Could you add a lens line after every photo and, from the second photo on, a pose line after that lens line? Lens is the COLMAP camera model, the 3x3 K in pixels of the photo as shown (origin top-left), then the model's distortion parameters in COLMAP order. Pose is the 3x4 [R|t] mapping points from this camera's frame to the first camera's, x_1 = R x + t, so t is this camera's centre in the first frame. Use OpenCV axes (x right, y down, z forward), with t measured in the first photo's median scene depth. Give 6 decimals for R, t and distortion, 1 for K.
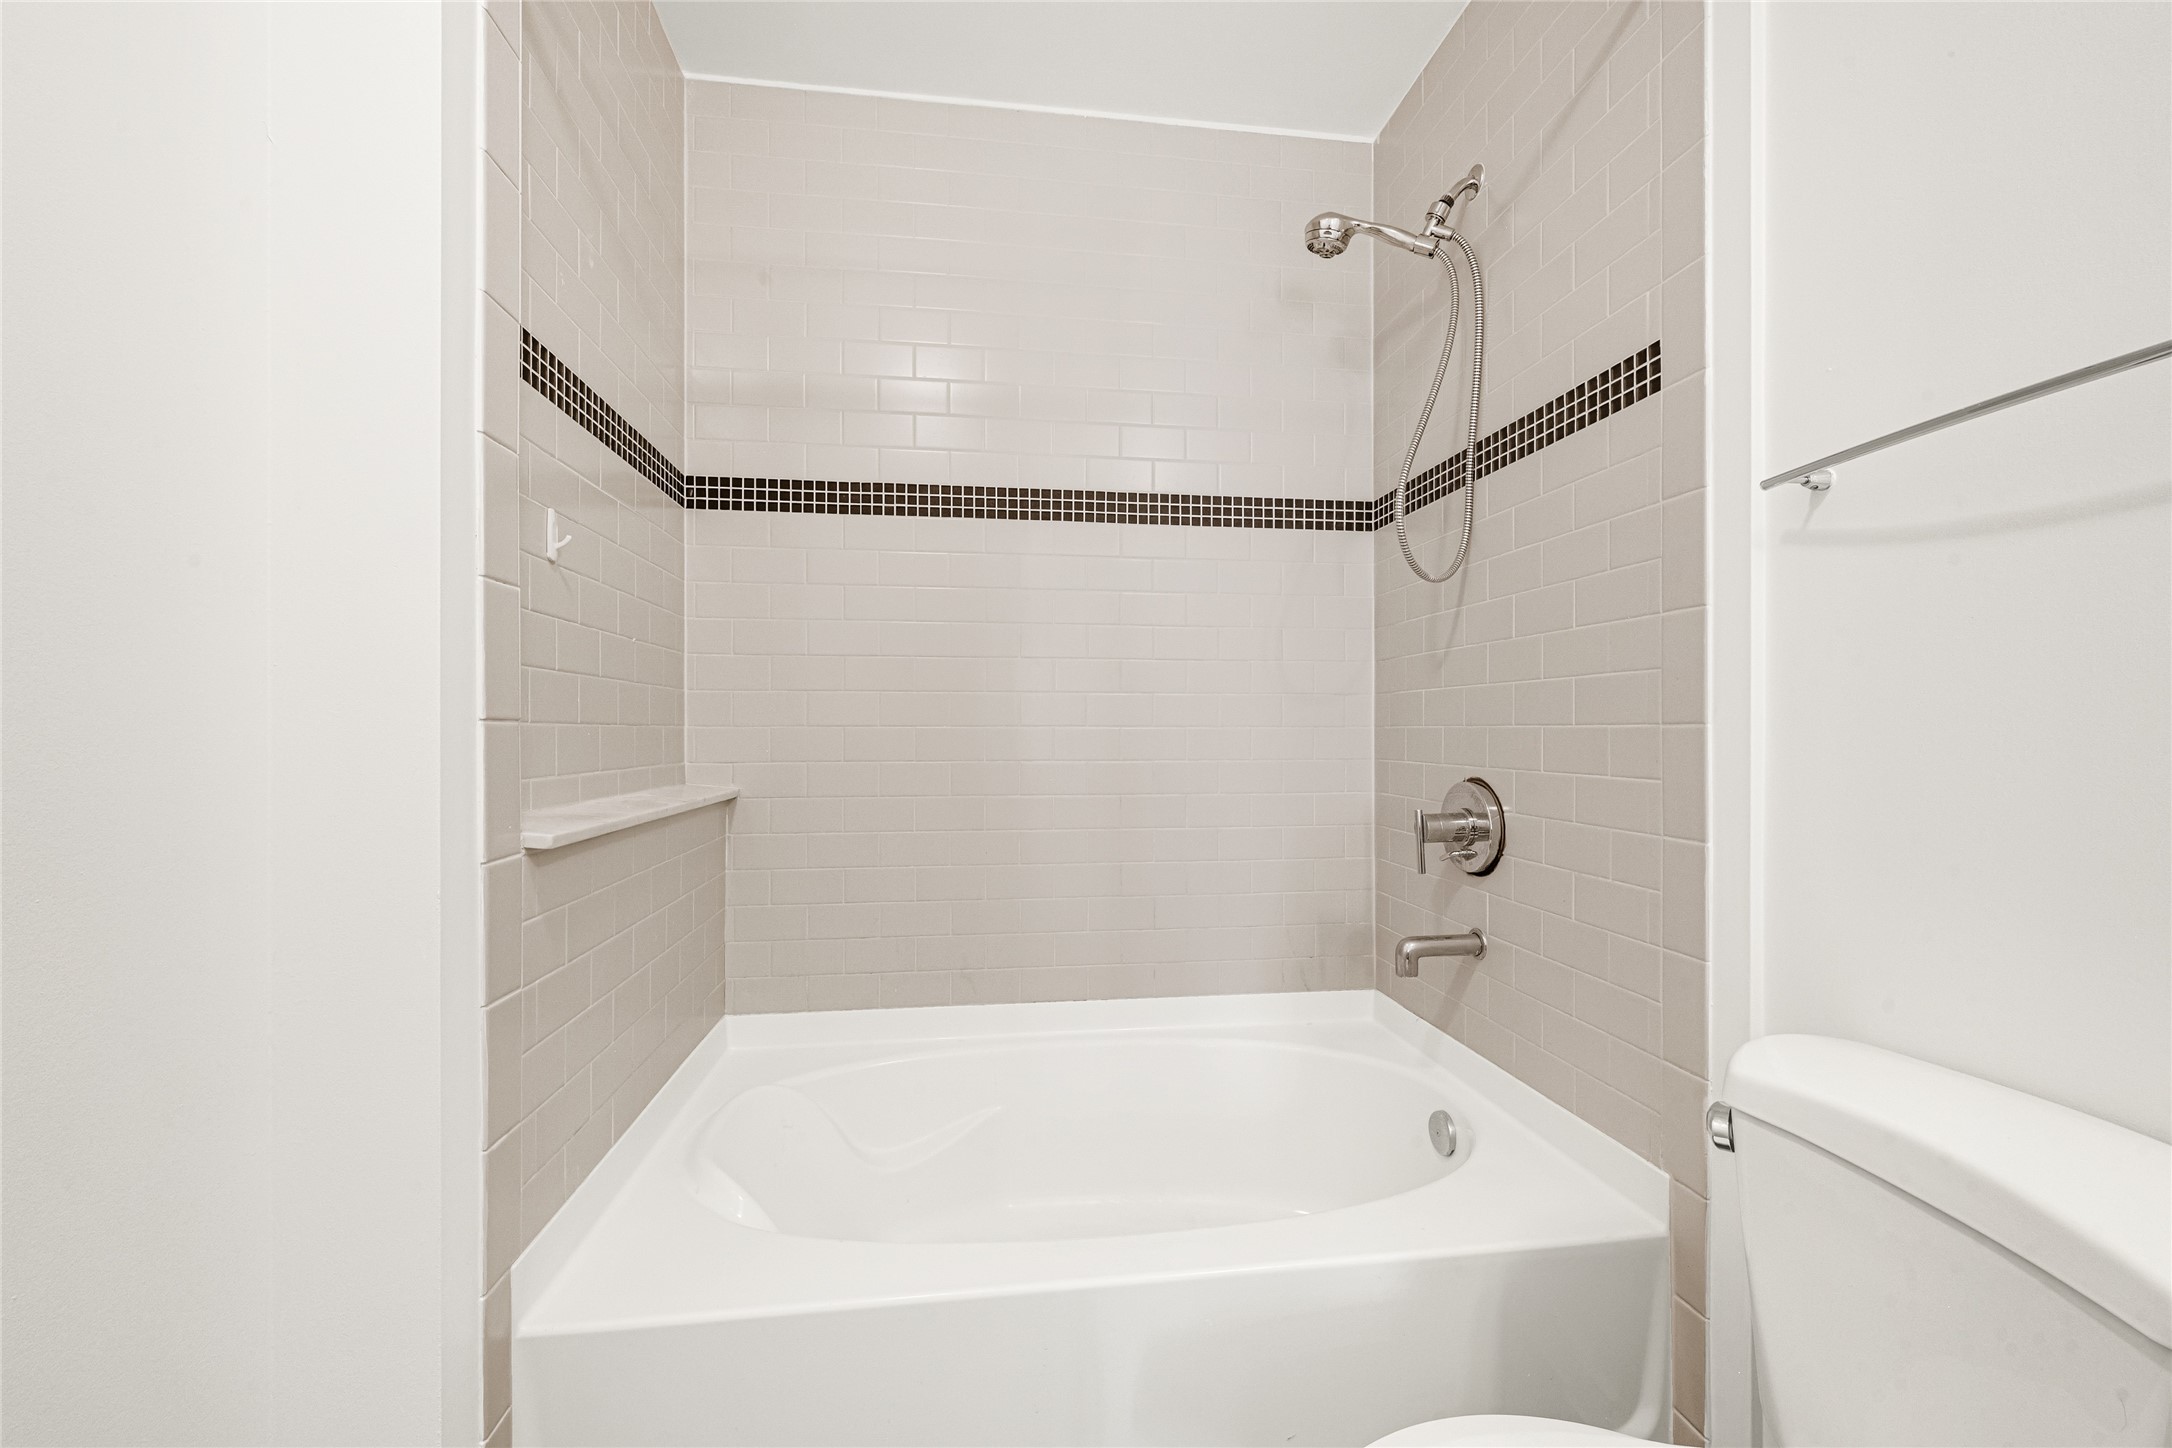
lens RADIAL K [[875.3, 0, 1086.0], [0, 875.3, 724.0], [0, 0, 1]] dist [-0.002914, 0.000442]
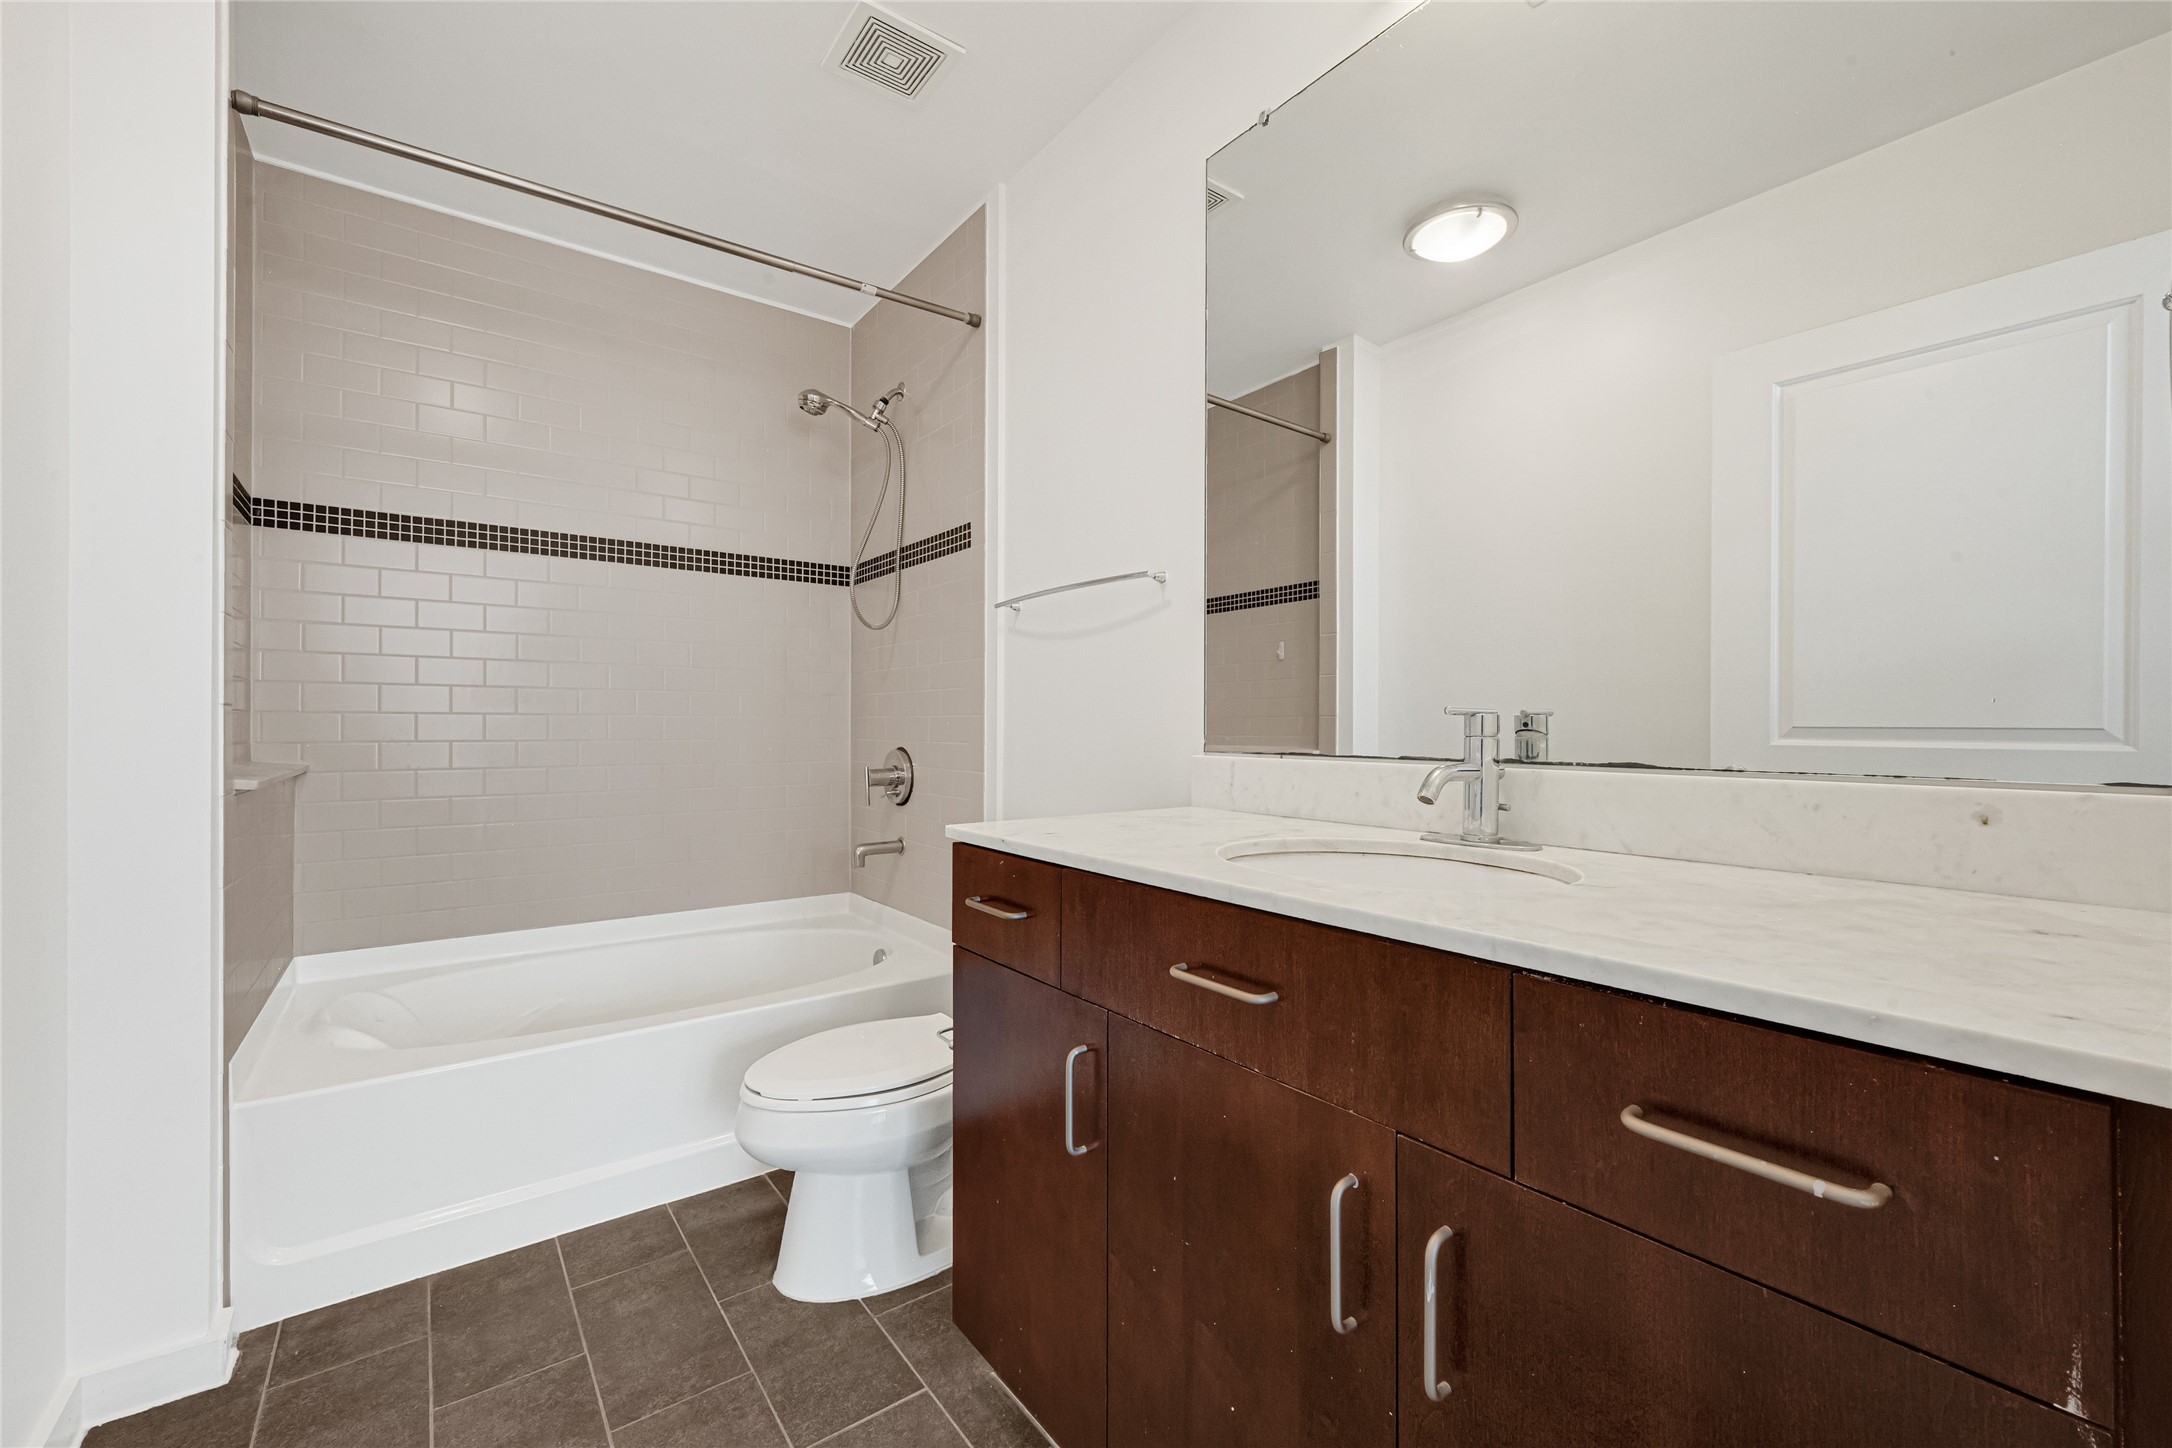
lens RADIAL K [[875.3, 0, 1086.0], [0, 875.3, 724.0], [0, 0, 1]] dist [-0.002914, 0.000442]
pose [[0.876160, 0.002640, 0.482012, -0.050501], [-0.007111, 0.999947, 0.007450, 0.001838], [-0.481967, -0.009955, 0.876133, -0.637482]]
